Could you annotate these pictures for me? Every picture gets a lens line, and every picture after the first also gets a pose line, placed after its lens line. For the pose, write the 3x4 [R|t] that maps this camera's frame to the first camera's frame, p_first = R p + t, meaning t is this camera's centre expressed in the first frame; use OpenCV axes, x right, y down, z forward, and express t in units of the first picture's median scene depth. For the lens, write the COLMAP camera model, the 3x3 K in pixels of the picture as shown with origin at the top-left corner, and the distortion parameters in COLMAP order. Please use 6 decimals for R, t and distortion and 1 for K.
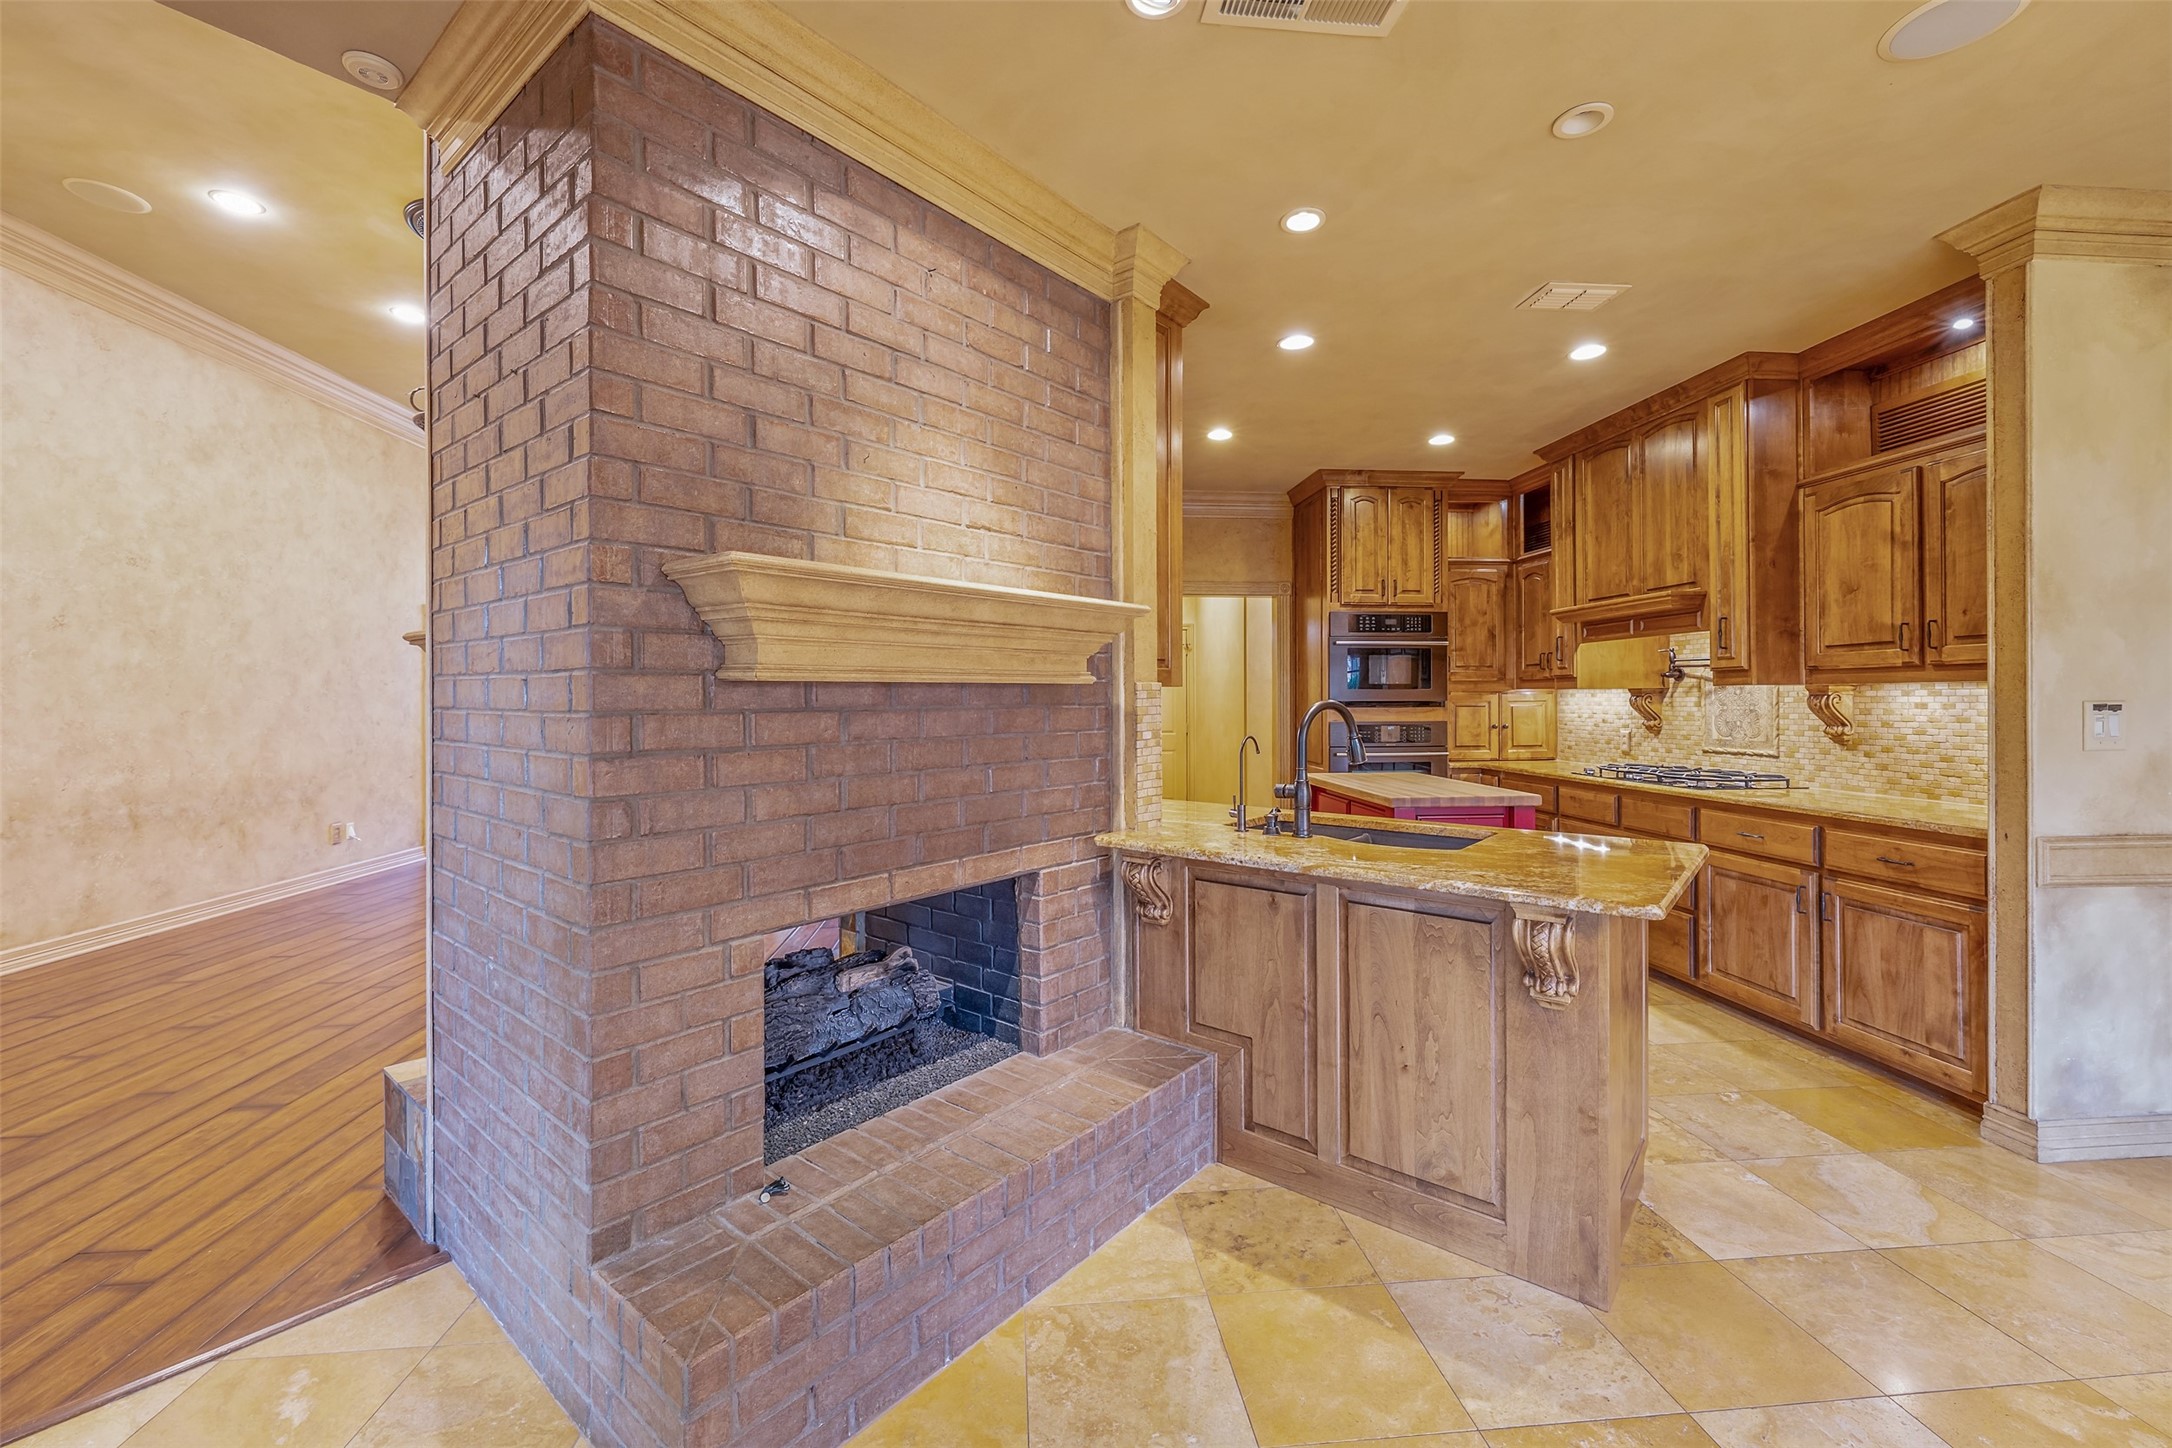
lens RADIAL K [[907.3, 0, 1087.2], [0, 907.3, 702.6], [0, 0, 1]] dist [-0.003688, -0.000547]
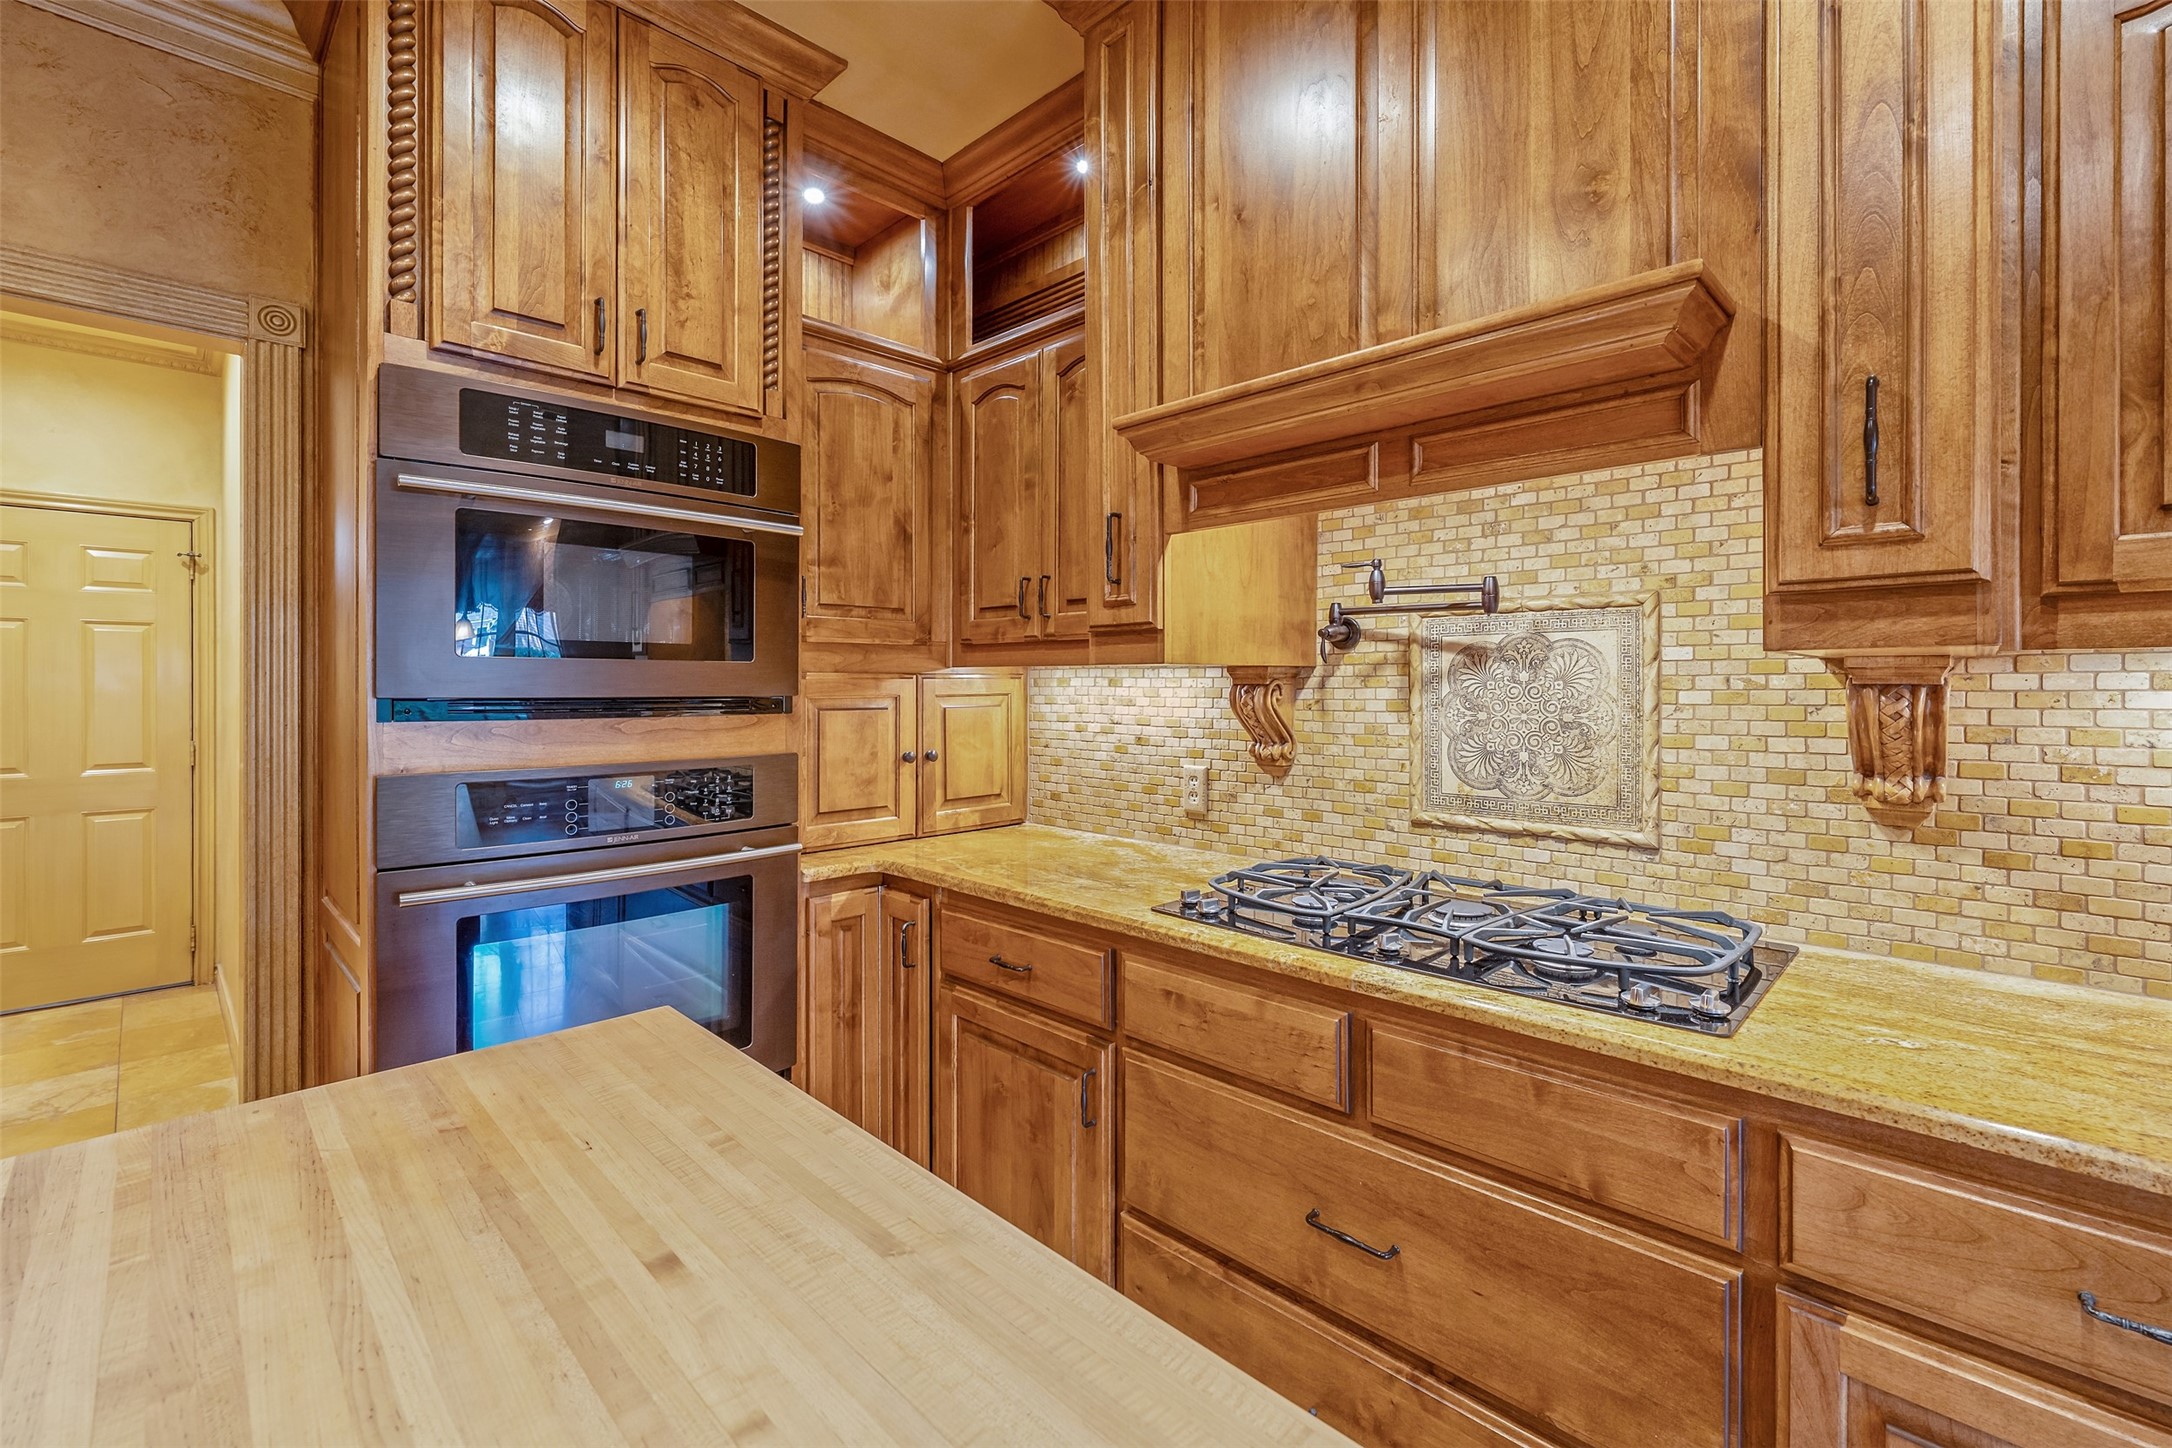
lens RADIAL K [[907.3, 0, 1054.5], [0, 907.3, 680.1], [0, 0, 1]] dist [-0.003688, -0.000547]
pose [[0.785369, 0.007690, 0.618980, 0.271298], [-0.001844, 0.999947, -0.010084, -0.004893], [-0.619025, 0.006778, 0.785342, 0.698037]]
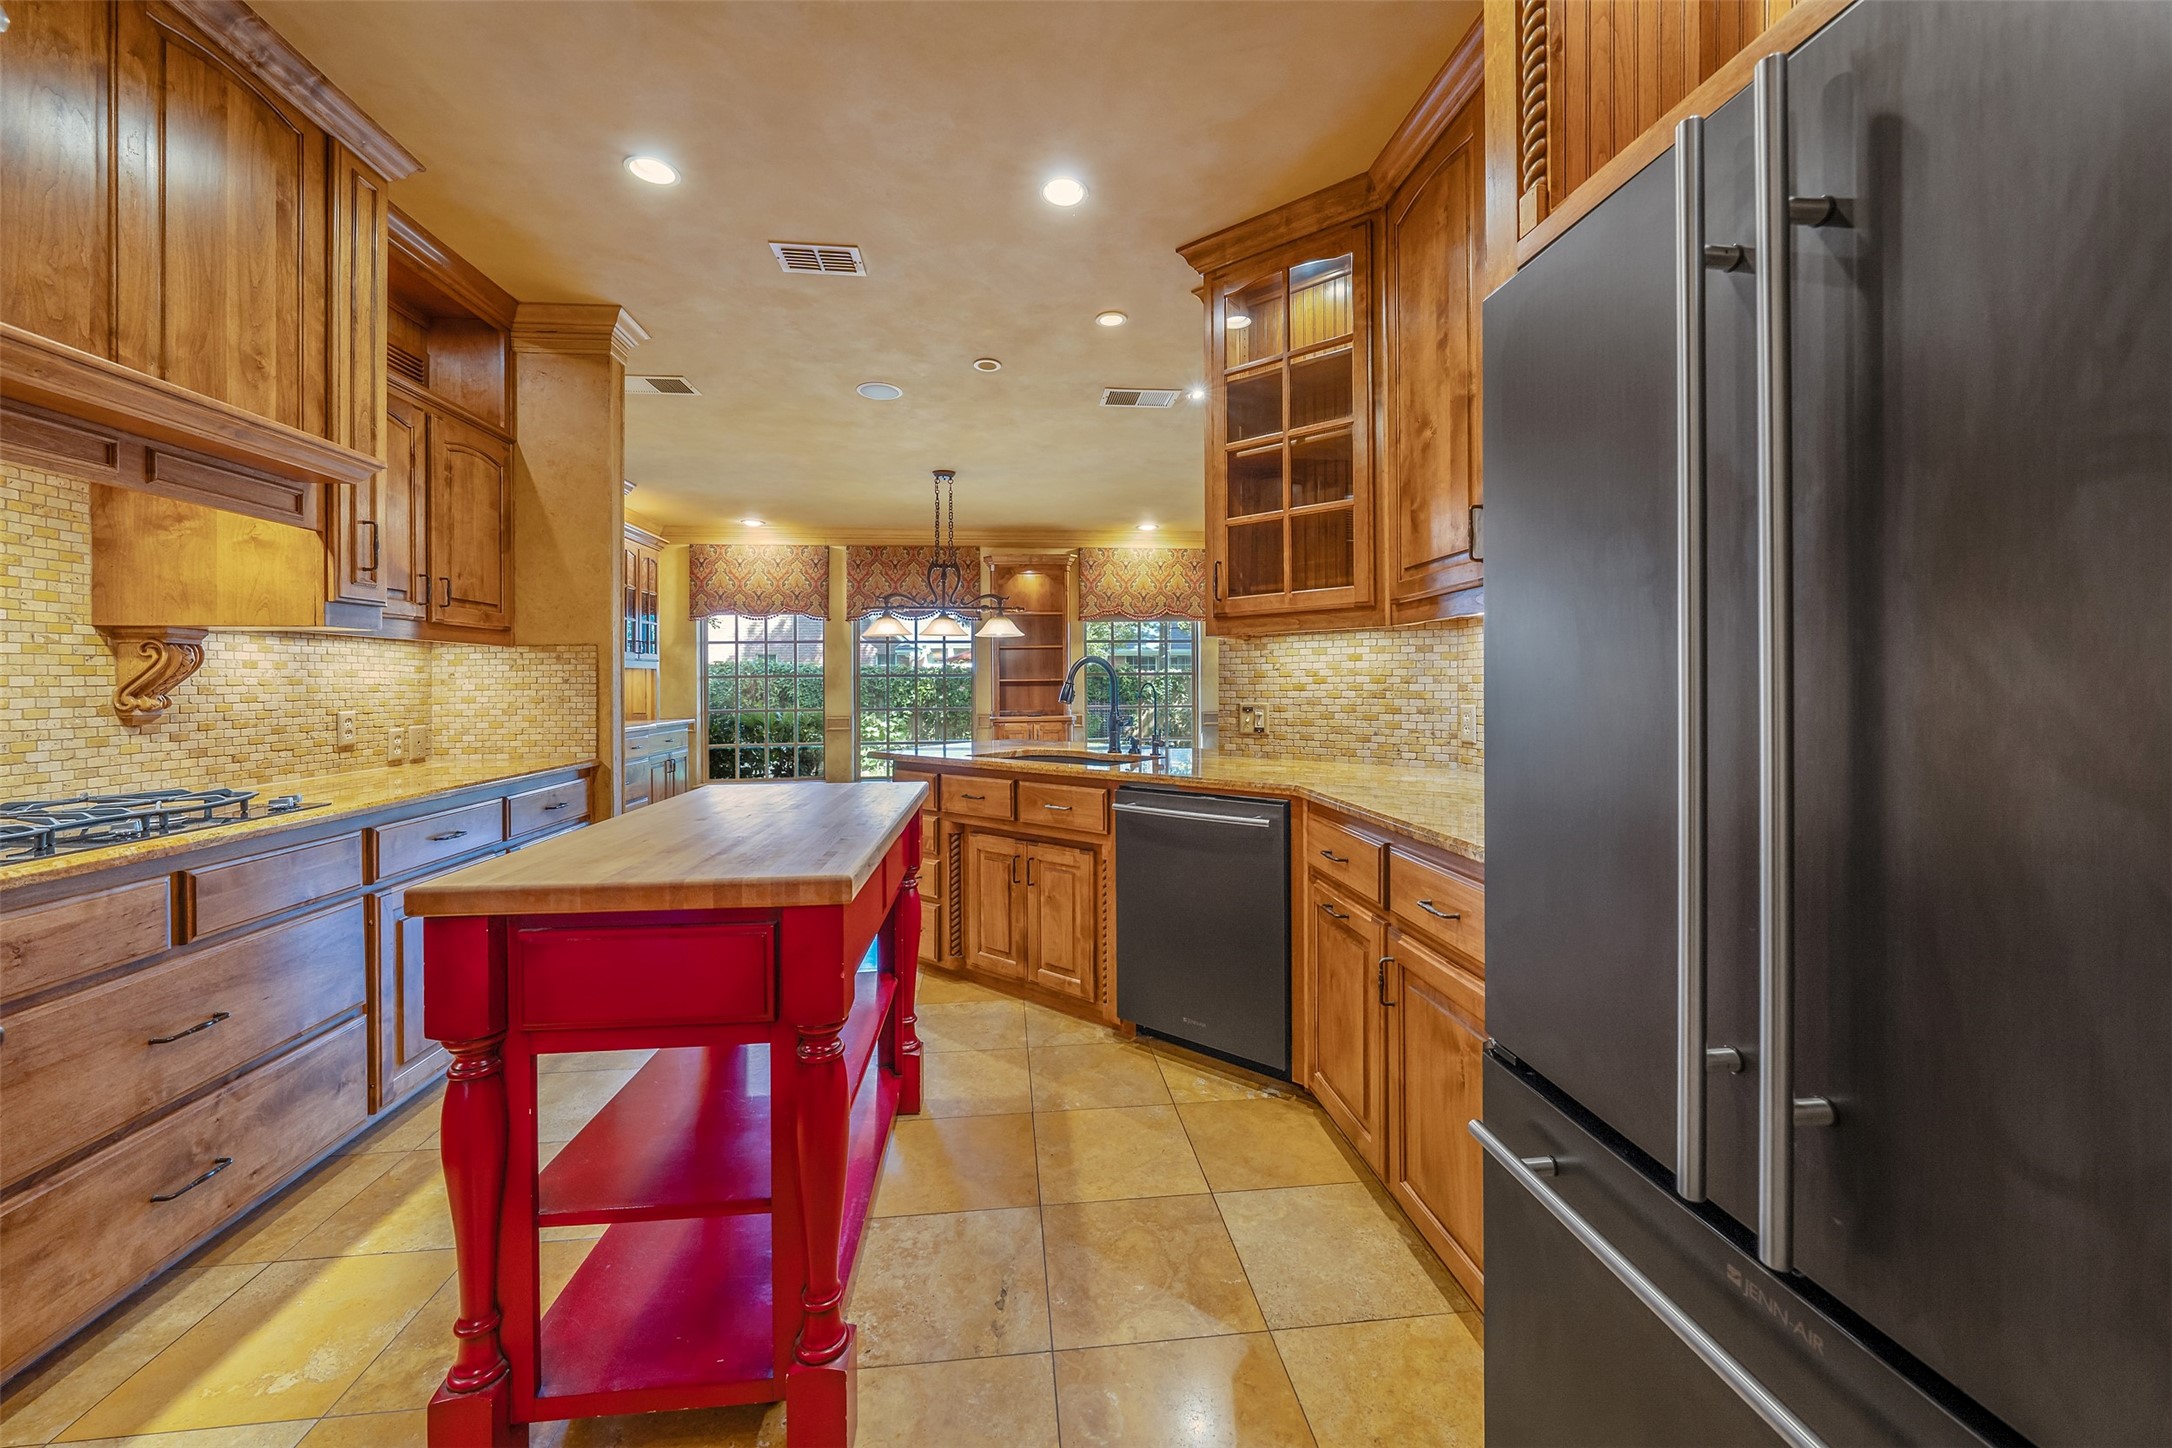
lens RADIAL K [[767.2, 0, 1059.3], [0, 767.2, 688.0], [0, 0, 1]] dist [-0.003239, 0.000330]
pose [[-0.999698, 0.014180, 0.020049, 0.153119], [0.014368, 0.999854, 0.009223, 0.018713], [-0.019915, 0.009508, -0.999756, 1.130506]]
